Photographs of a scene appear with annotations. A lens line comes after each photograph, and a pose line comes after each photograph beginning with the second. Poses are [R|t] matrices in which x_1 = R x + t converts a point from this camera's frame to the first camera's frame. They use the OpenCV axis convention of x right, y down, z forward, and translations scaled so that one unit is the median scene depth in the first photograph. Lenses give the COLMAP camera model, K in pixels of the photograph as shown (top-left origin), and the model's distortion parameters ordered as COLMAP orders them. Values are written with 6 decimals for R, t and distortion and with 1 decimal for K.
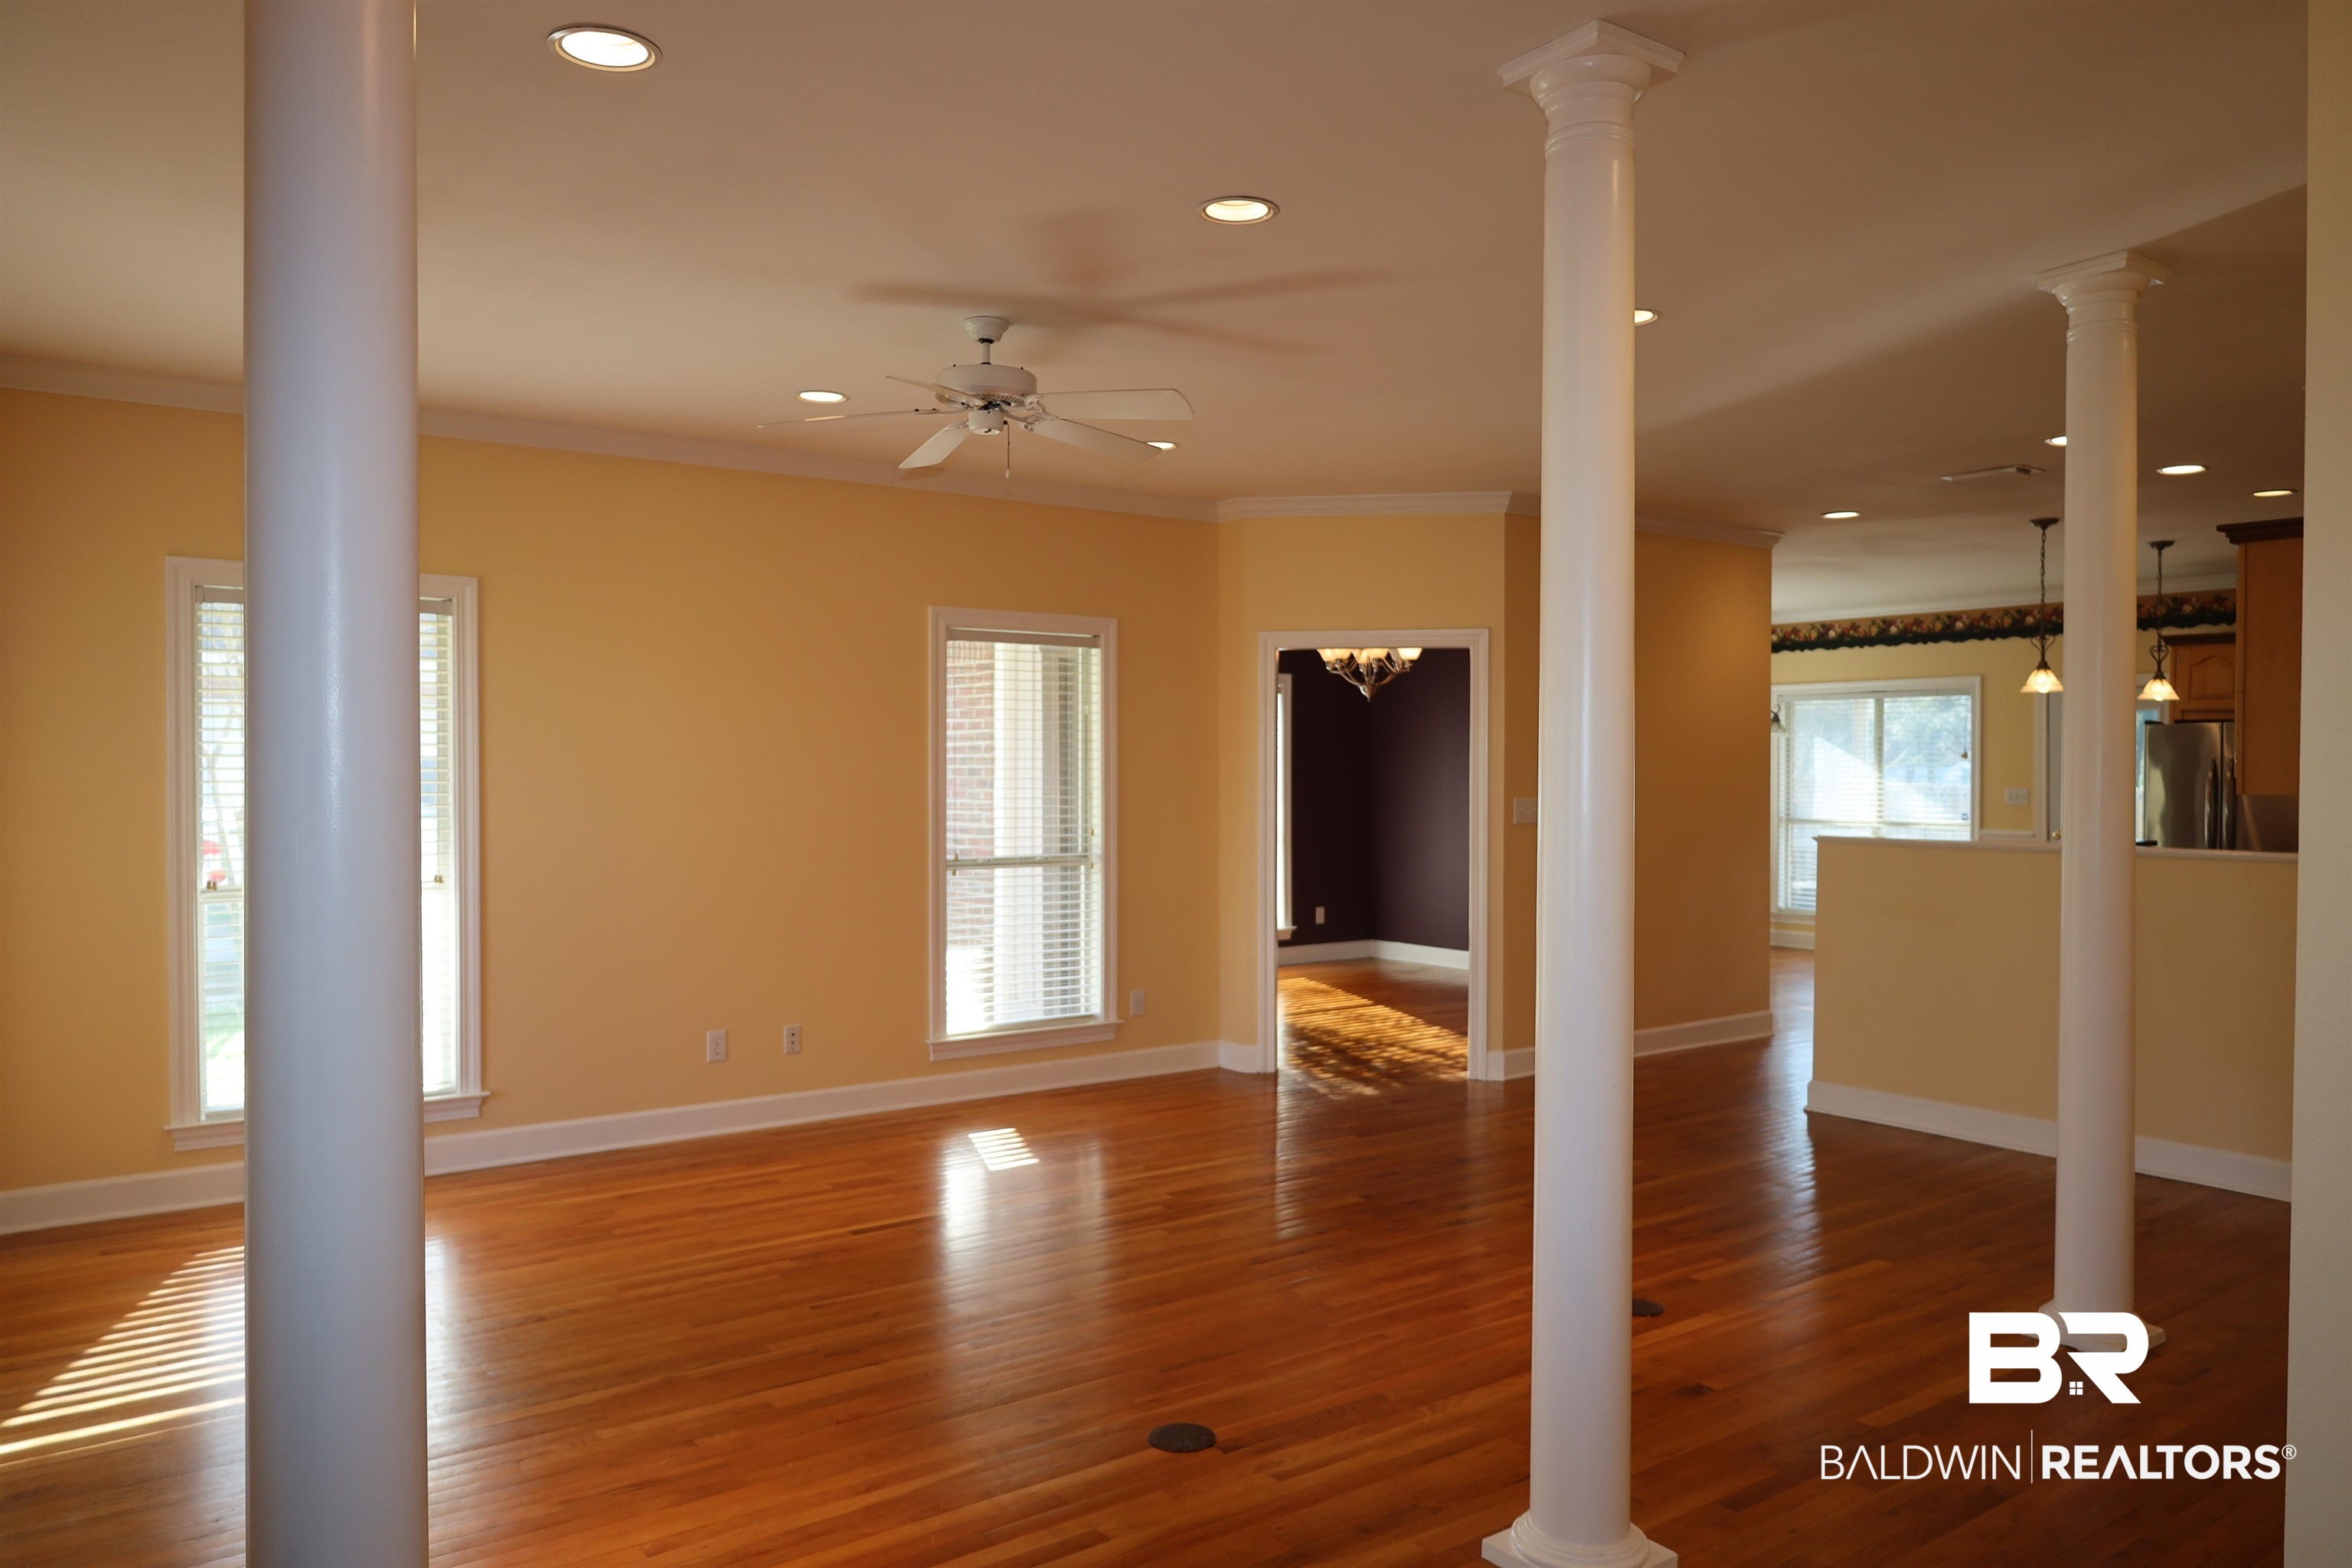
lens RADIAL K [[1607.5, 0, 1174.5], [0, 1607.5, 781.5], [0, 0, 1]] dist [-0.002796, -0.000003]
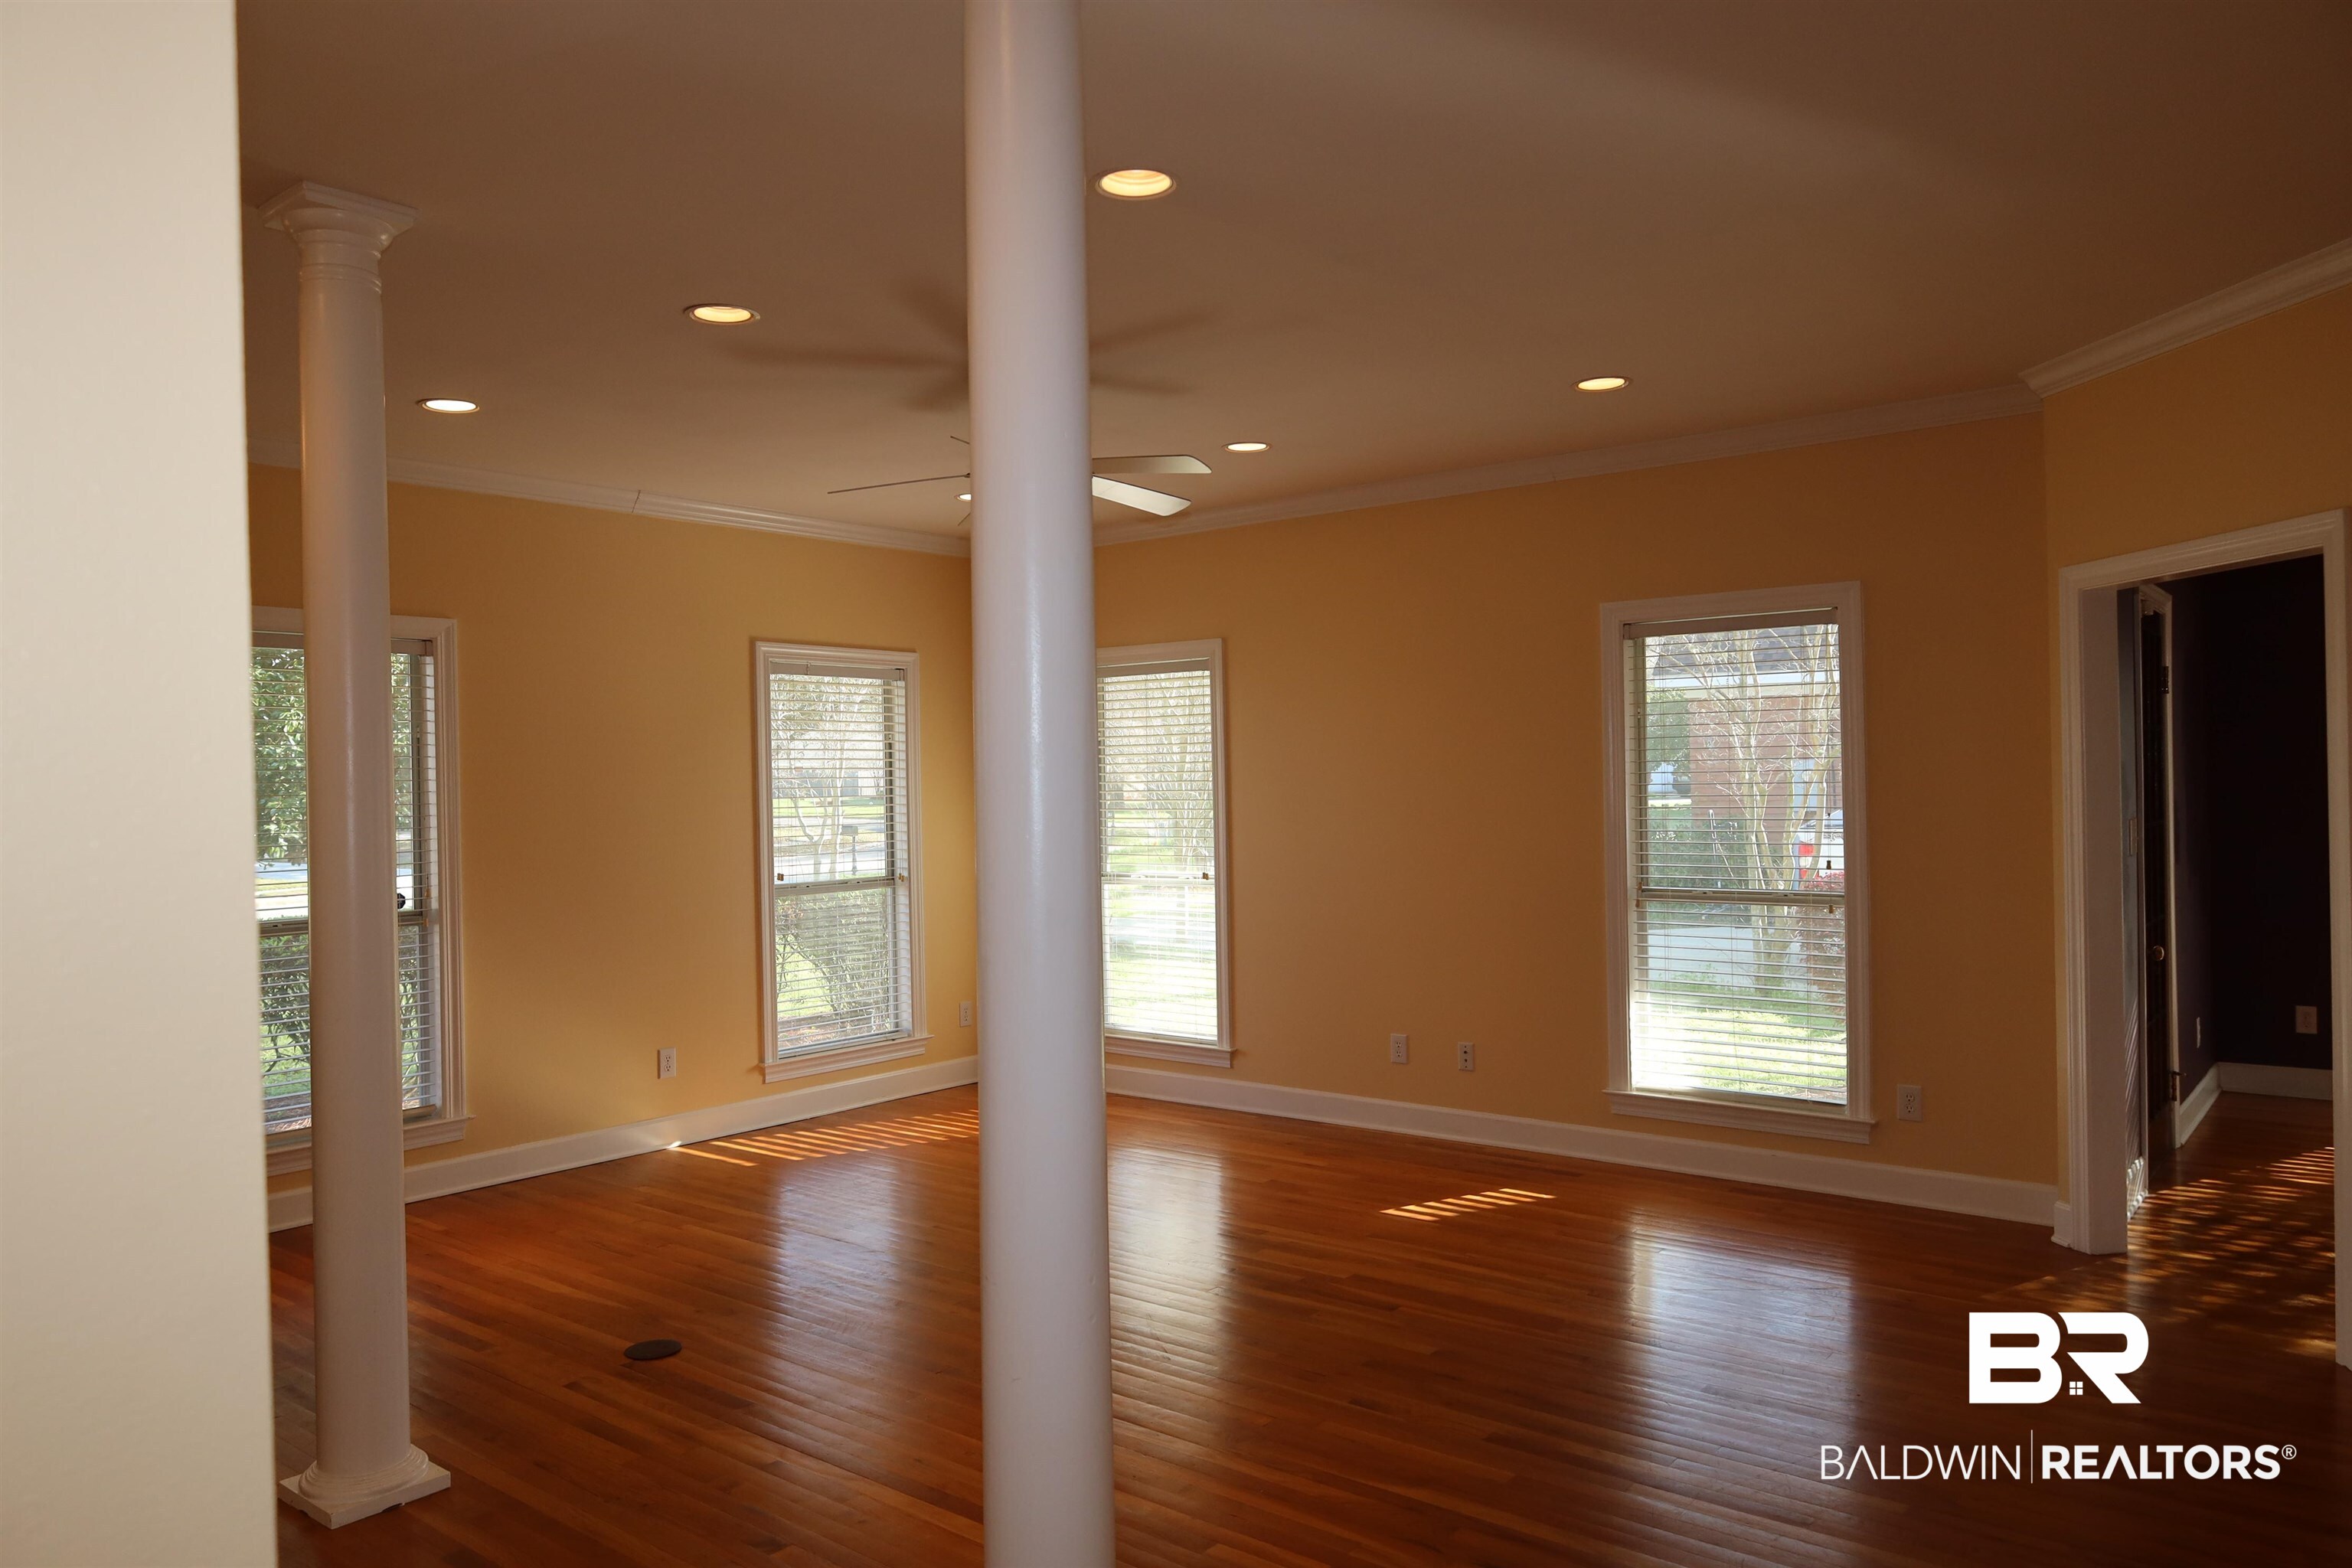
lens RADIAL K [[1607.5, 0, 1174.6], [0, 1607.5, 787.1], [0, 0, 1]] dist [-0.002796, -0.000003]
pose [[0.262251, -0.001215, -0.964999, 0.682532], [0.008649, 0.999962, 0.001092, -0.010653], [0.964961, -0.008633, 0.262252, 0.560830]]
